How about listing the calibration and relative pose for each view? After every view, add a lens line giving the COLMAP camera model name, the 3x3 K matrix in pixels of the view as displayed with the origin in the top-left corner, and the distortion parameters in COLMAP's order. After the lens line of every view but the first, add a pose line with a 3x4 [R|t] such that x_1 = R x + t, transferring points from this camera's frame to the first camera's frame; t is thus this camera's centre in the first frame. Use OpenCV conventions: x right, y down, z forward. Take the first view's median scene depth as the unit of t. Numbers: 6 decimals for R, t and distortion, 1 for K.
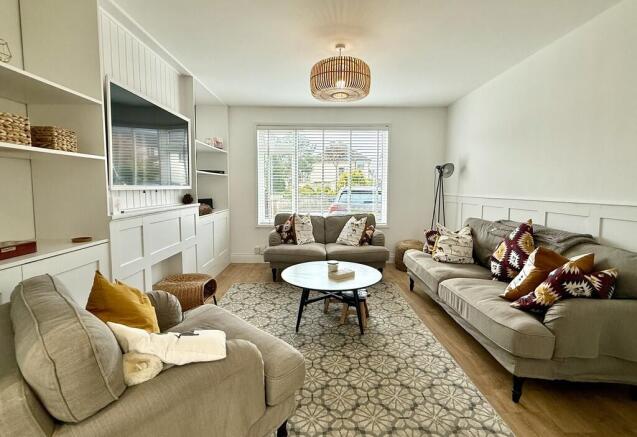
lens RADIAL K [[297.7, 0, 316.2], [0, 297.7, 213.5], [0, 0, 1]] dist [-0.001120, -0.000017]
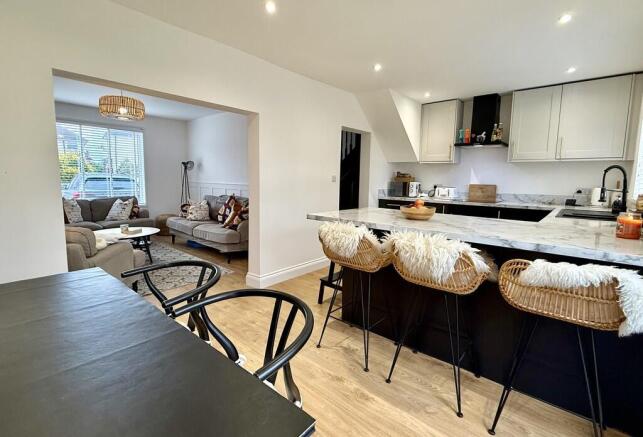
lens RADIAL K [[302.8, 0, 321.1], [0, 302.8, 210.7], [0, 0, 1]] dist [0.000230, -0.000160]
pose [[0.661599, -0.068315, 0.746740, -0.390842], [0.046137, 0.997663, 0.050394, 0.051693], [-0.748437, 0.001112, 0.663204, -0.721248]]
